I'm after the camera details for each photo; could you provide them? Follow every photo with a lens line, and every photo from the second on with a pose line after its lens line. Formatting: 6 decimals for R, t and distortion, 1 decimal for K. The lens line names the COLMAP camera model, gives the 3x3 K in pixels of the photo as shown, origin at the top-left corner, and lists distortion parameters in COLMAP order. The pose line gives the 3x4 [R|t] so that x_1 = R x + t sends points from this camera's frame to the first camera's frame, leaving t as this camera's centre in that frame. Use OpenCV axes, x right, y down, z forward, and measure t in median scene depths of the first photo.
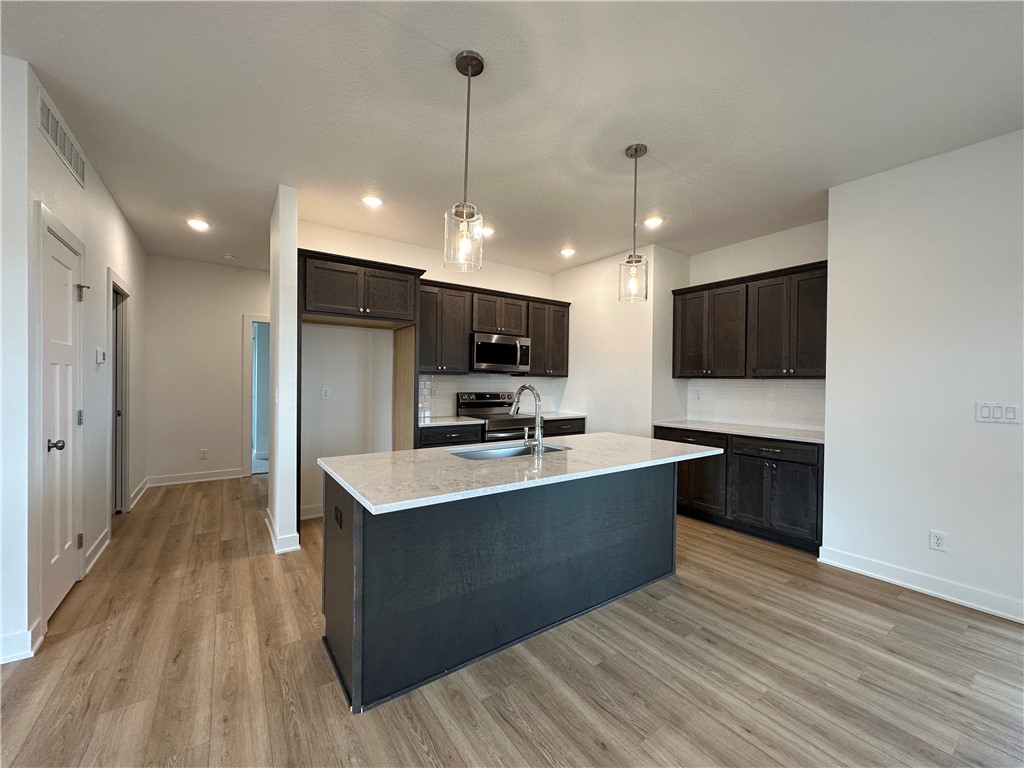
lens RADIAL K [[407.3, 0, 512.9], [0, 407.3, 383.9], [0, 0, 1]] dist [-0.004396, 0.001022]
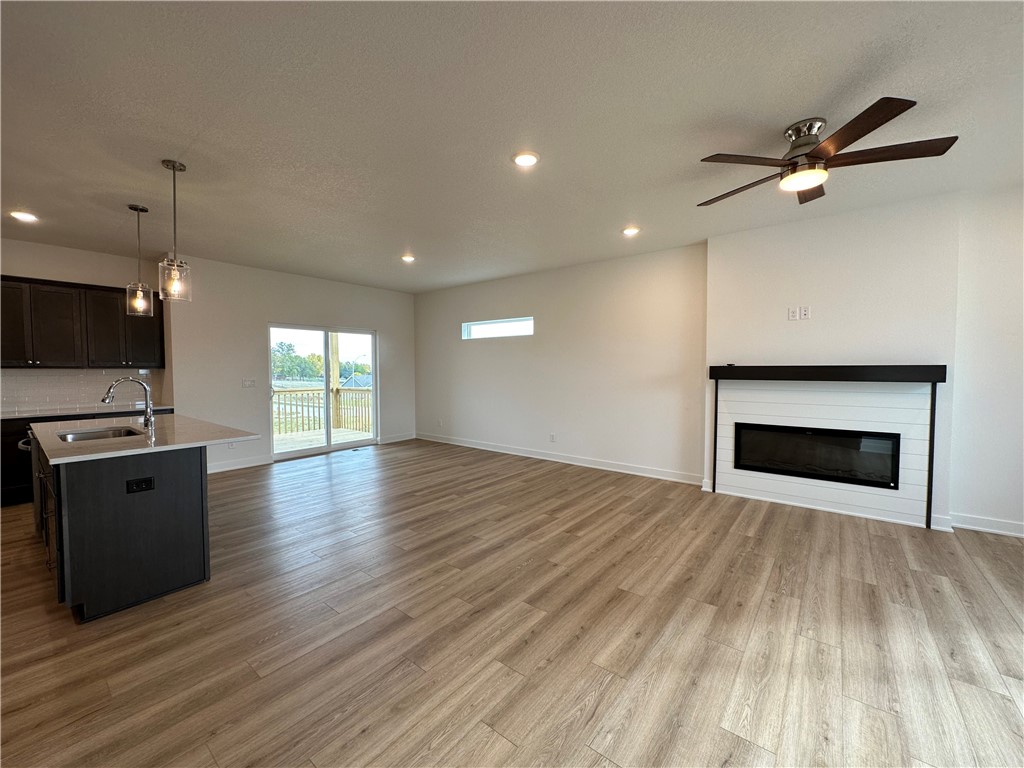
lens RADIAL K [[407.3, 0, 511.6], [0, 407.3, 384.2], [0, 0, 1]] dist [-0.004396, 0.001022]
pose [[-0.280823, -0.047256, 0.958595, -1.017781], [0.005025, 0.998701, 0.050705, -0.023409], [-0.959746, 0.019056, -0.280221, 0.122288]]
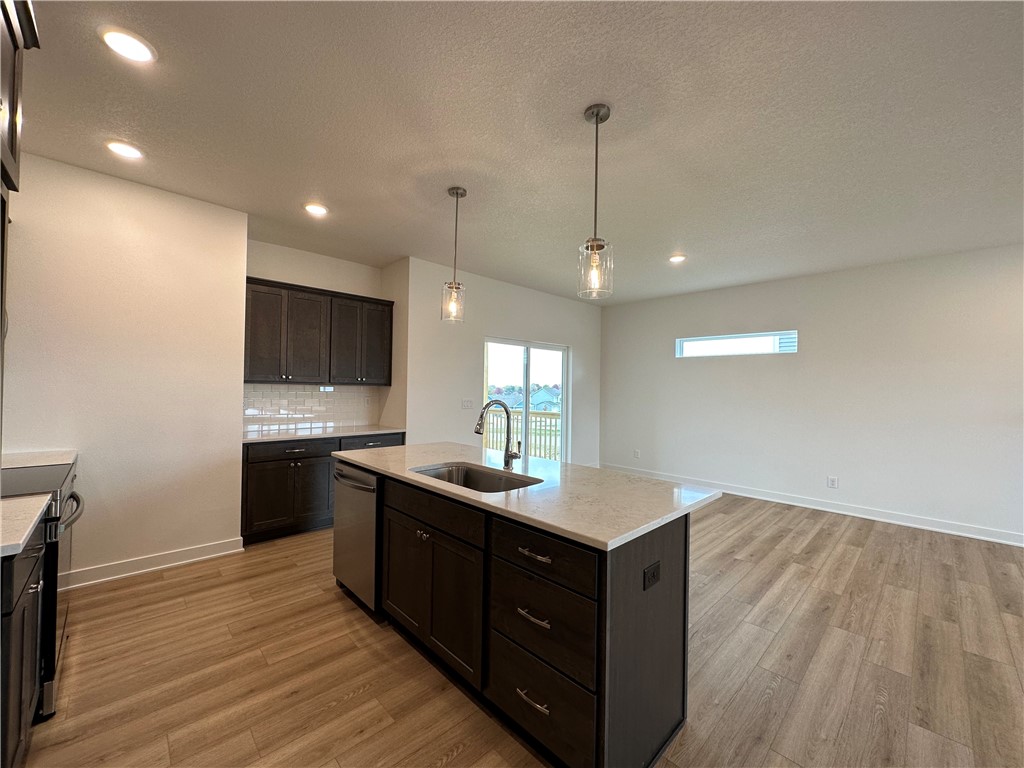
lens RADIAL K [[407.3, 0, 510.3], [0, 407.3, 383.9], [0, 0, 1]] dist [-0.004396, 0.001022]
pose [[-0.152856, -0.001931, 0.988247, -0.613039], [-0.013031, 0.999915, -0.000062, -0.023918], [-0.988163, -0.012887, -0.152868, 0.729924]]
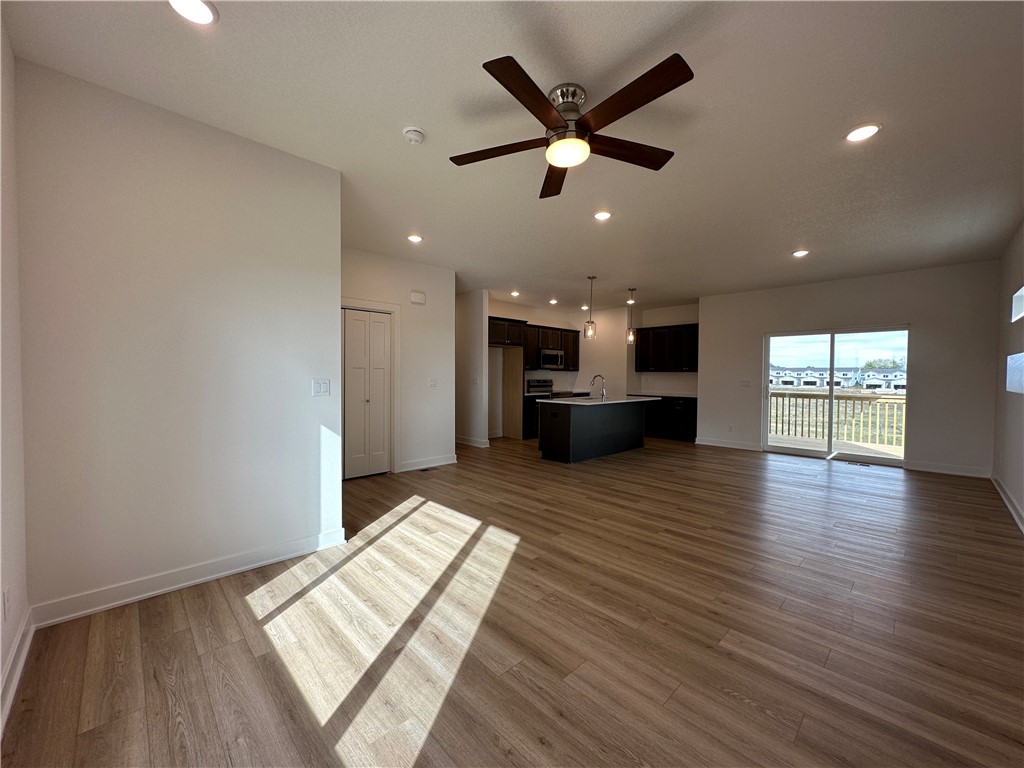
lens RADIAL K [[407.3, 0, 513.9], [0, 407.3, 381.8], [0, 0, 1]] dist [-0.004396, 0.001022]
pose [[0.987035, -0.006737, 0.160362, -0.666474], [0.004473, 0.999885, 0.014475, 0.005202], [-0.160441, -0.013570, 0.986952, -1.144057]]
